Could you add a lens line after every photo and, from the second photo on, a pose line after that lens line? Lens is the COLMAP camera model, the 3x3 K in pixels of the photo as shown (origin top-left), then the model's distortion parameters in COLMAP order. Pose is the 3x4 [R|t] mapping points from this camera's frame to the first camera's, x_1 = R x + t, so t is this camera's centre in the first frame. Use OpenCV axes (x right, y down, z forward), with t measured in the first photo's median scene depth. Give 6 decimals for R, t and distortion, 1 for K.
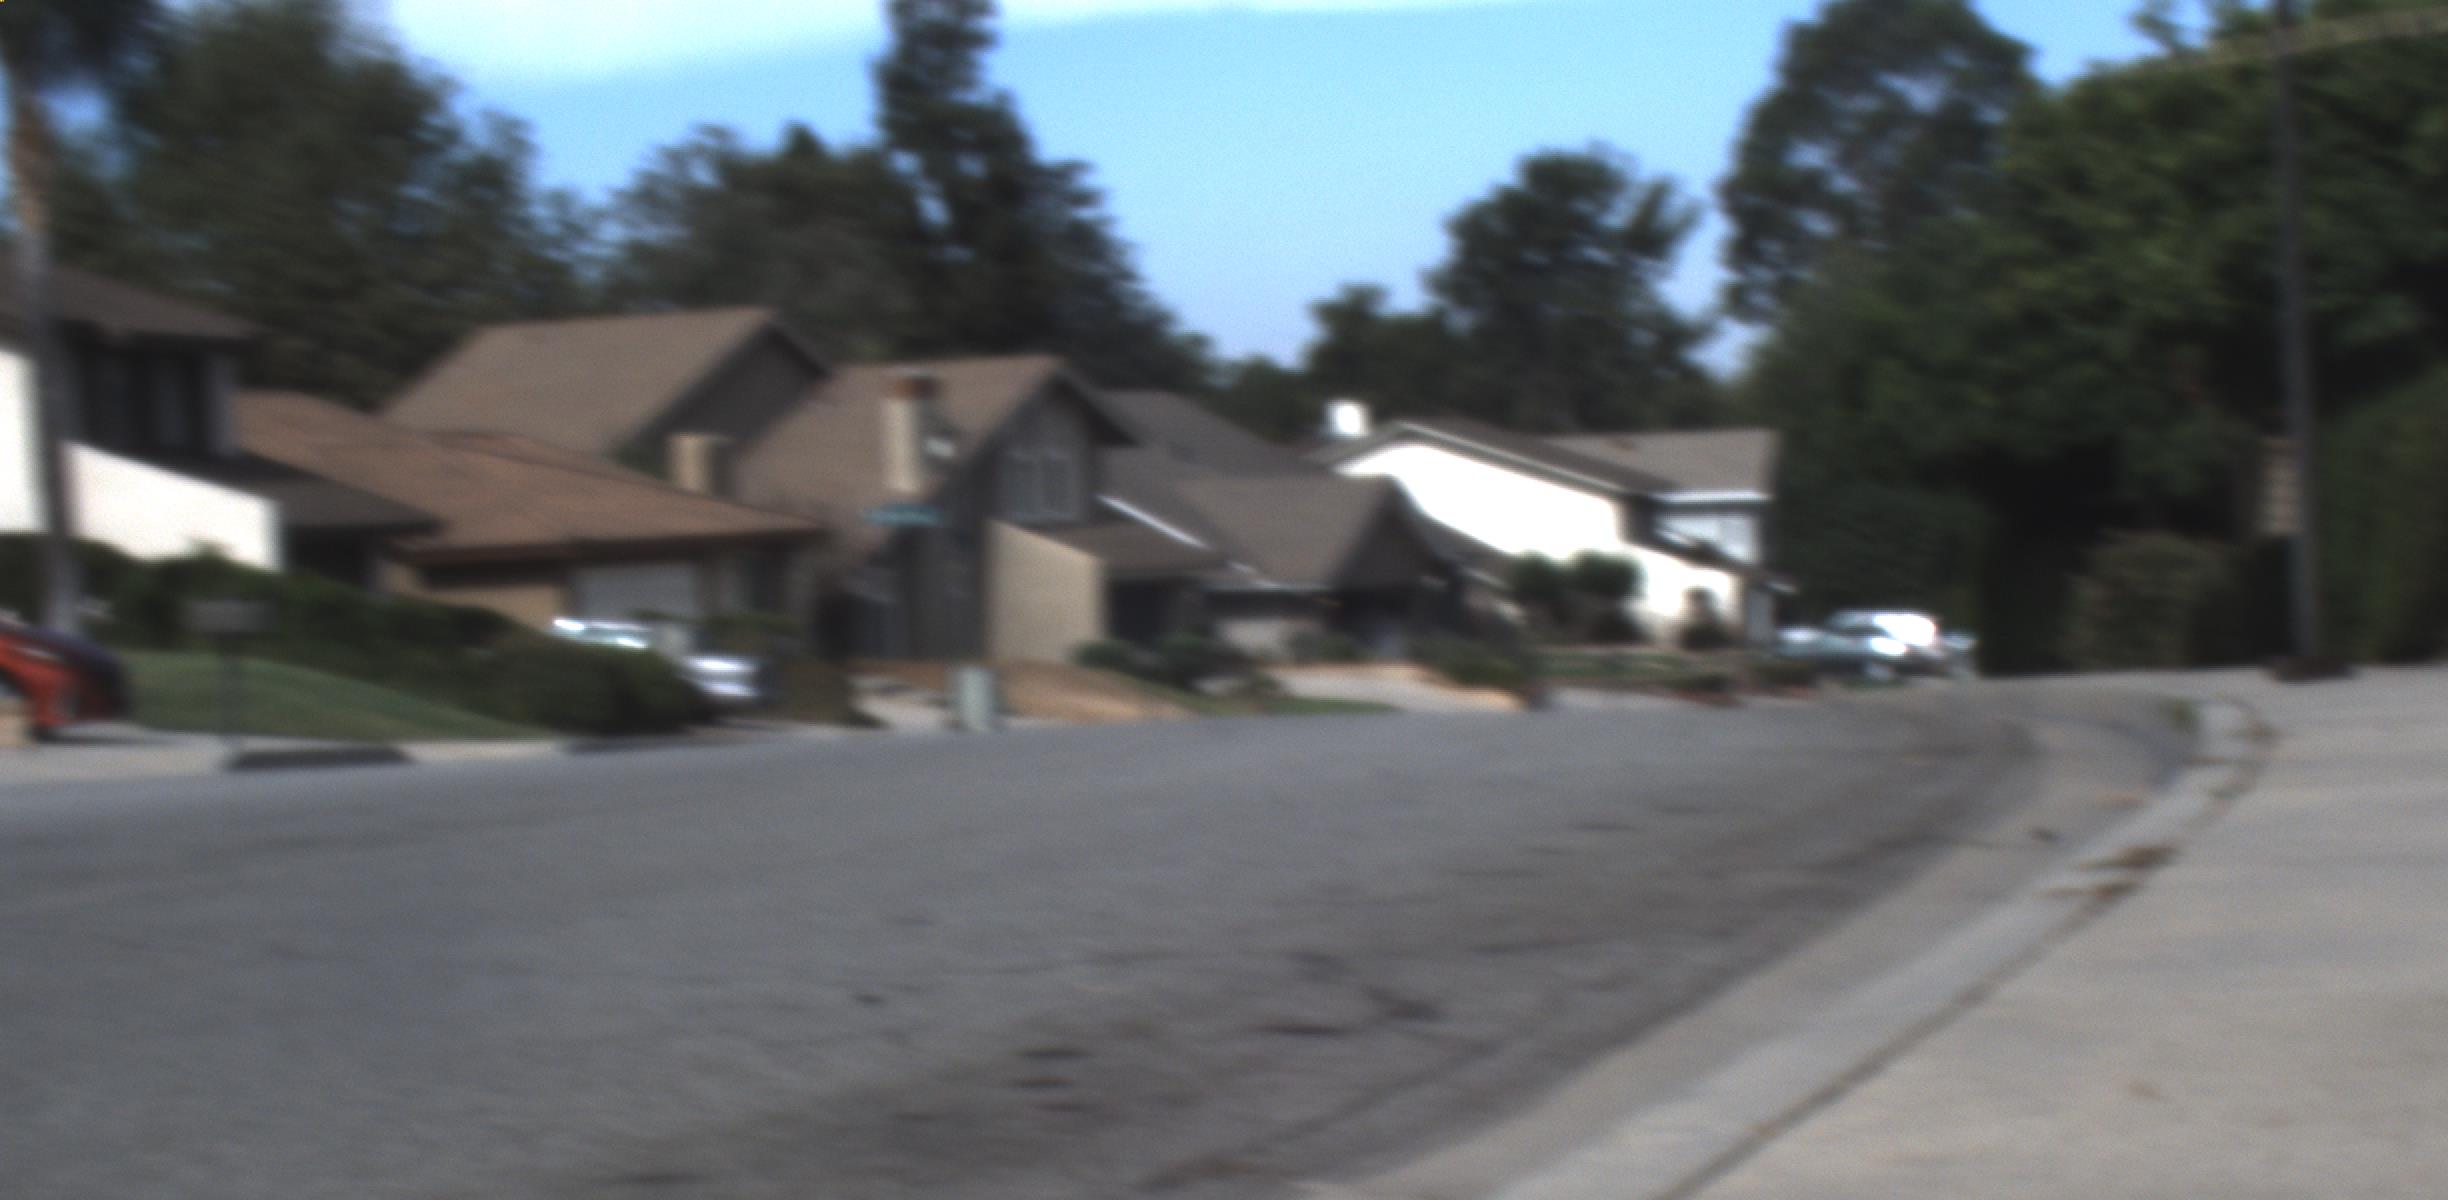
lens RADIAL K [[4828.1, 0, 1294.0], [0, 4828.1, 1075.8], [0, 0, 1]] dist [-0.189741, 0.864704]
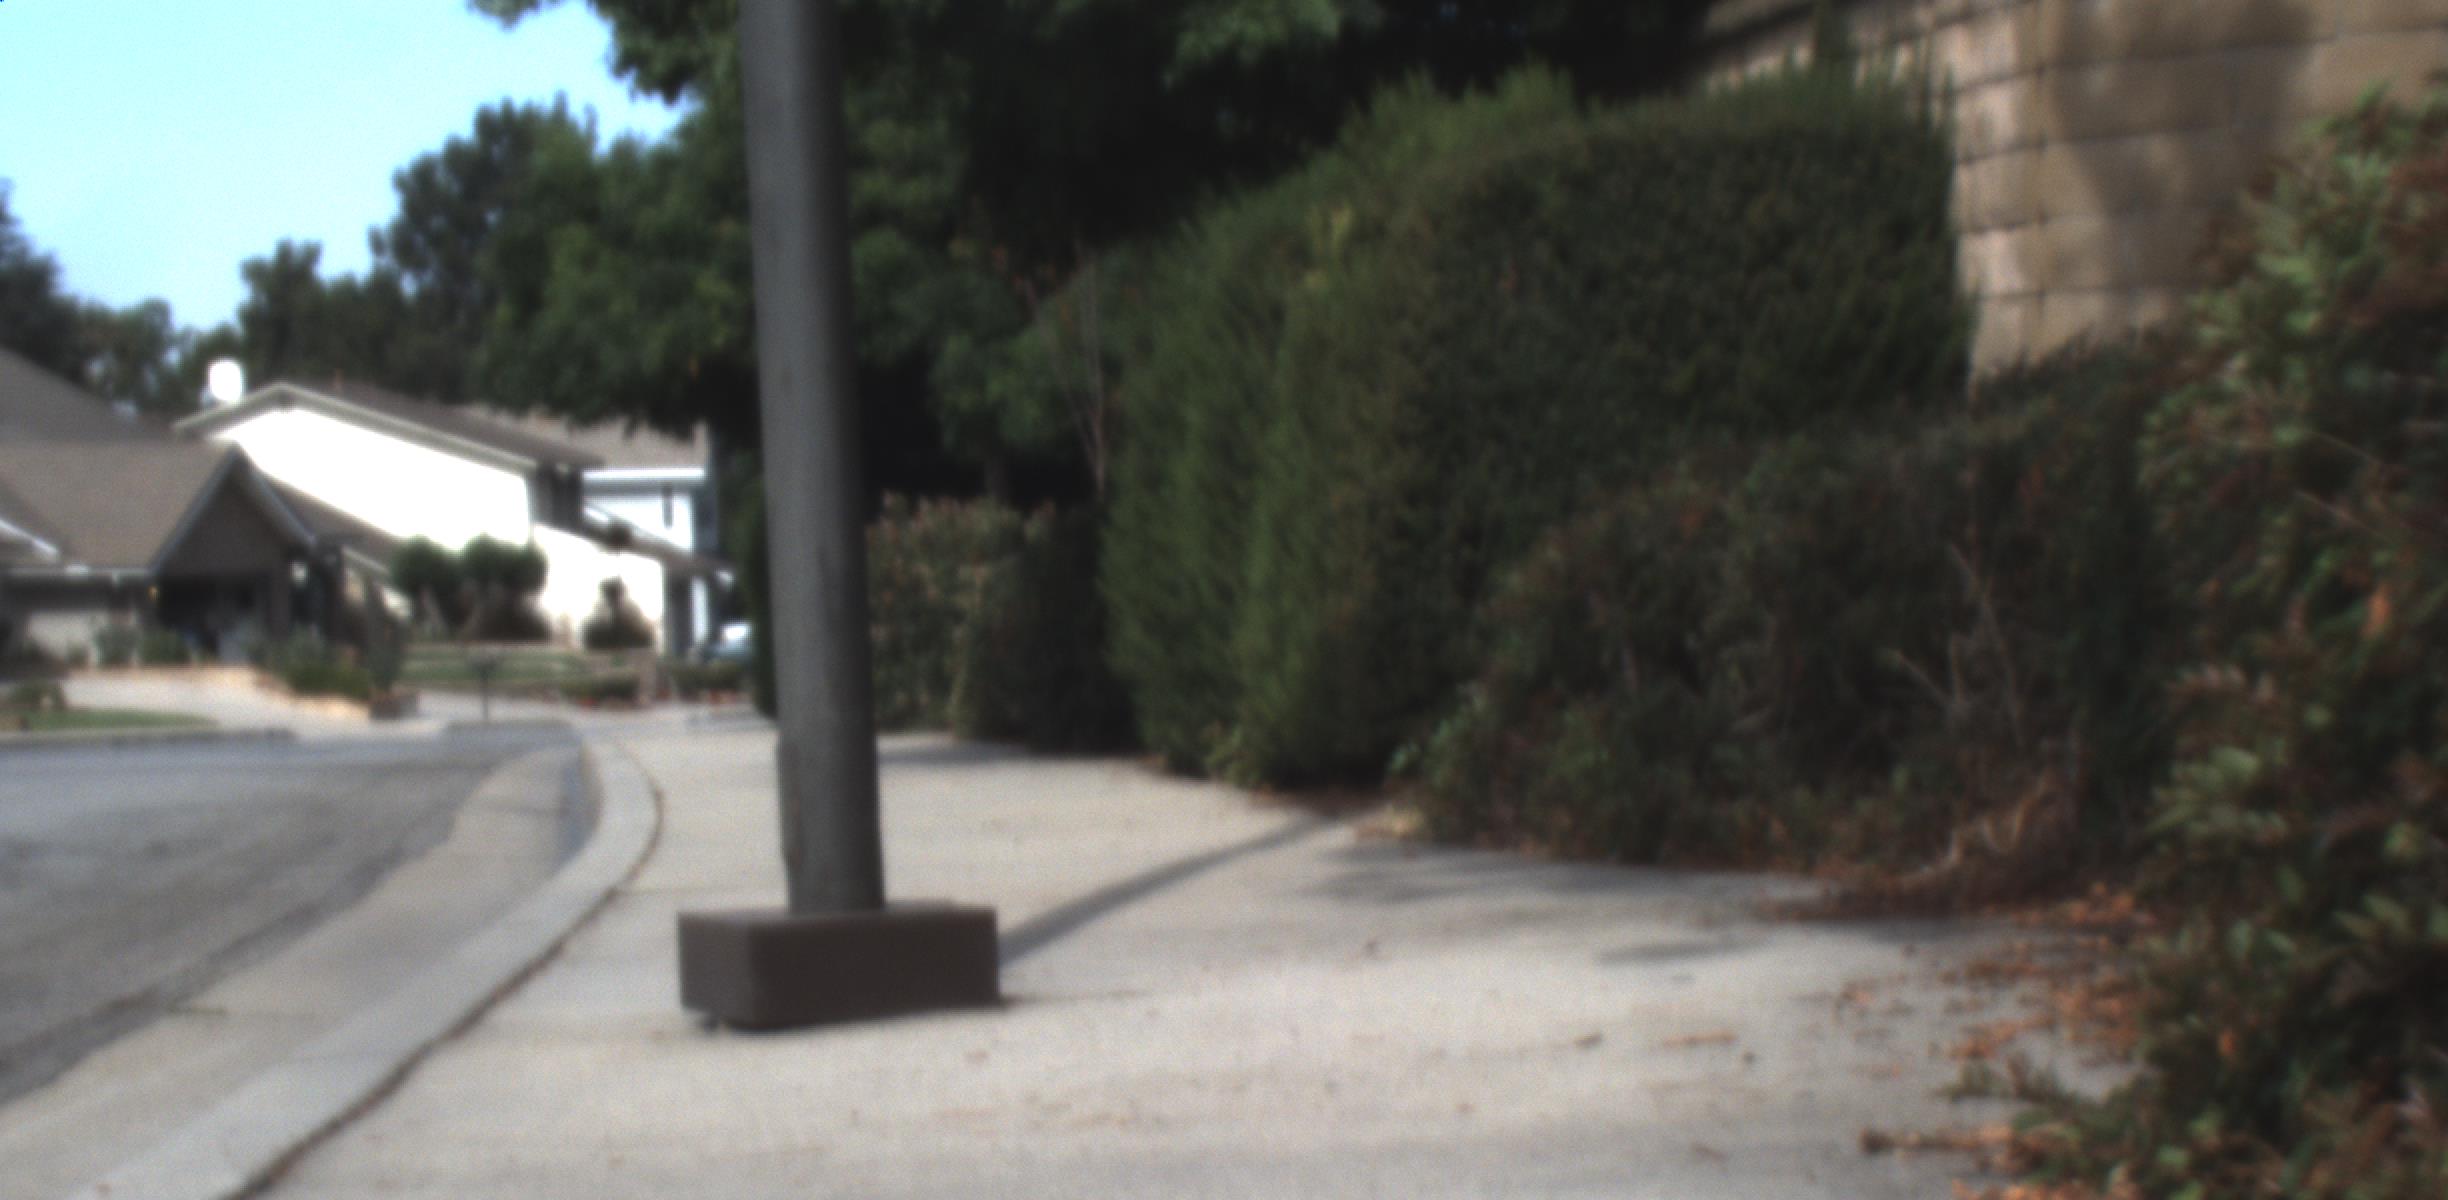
lens RADIAL K [[4828.1, 0, 1294.0], [0, 4828.1, 1075.8], [0, 0, 1]] dist [-0.189741, 0.864704]
pose [[0.979792, -0.007750, 0.199868, 0.036590], [0.007260, 0.999969, 0.003184, -0.015822], [-0.199886, -0.001669, 0.979818, 0.147795]]
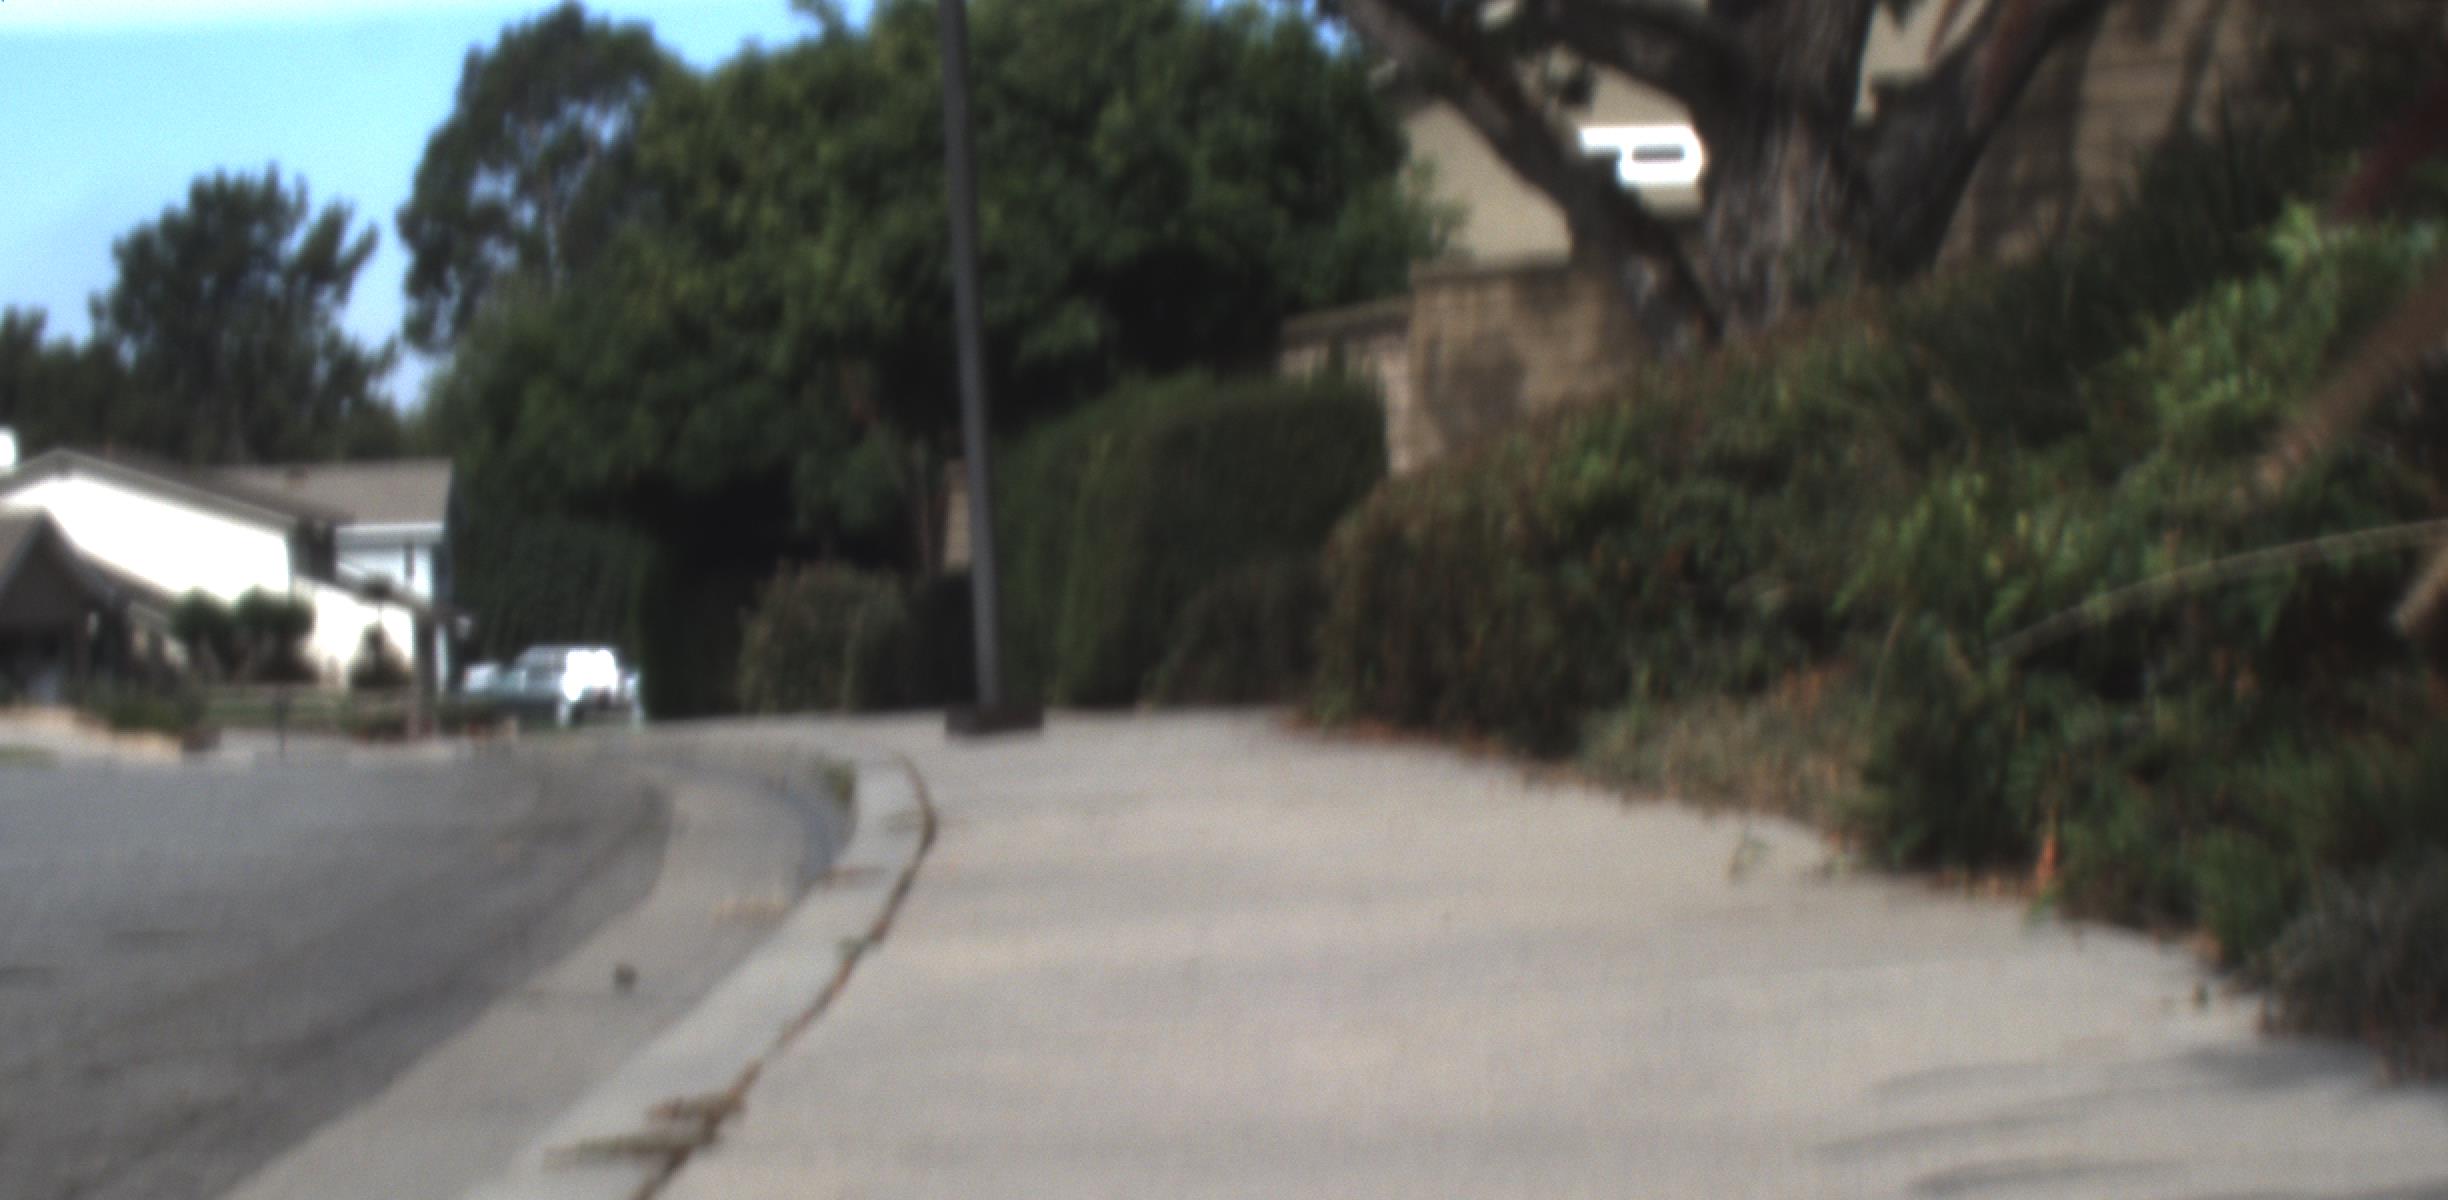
lens RADIAL K [[4828.1, 0, 1294.0], [0, 4828.1, 1075.8], [0, 0, 1]] dist [-0.189741, 0.864704]
pose [[0.964119, -0.023258, 0.264451, 0.006834], [0.025254, 0.999672, -0.004152, -0.003339], [-0.264268, 0.010681, 0.964390, 0.030757]]
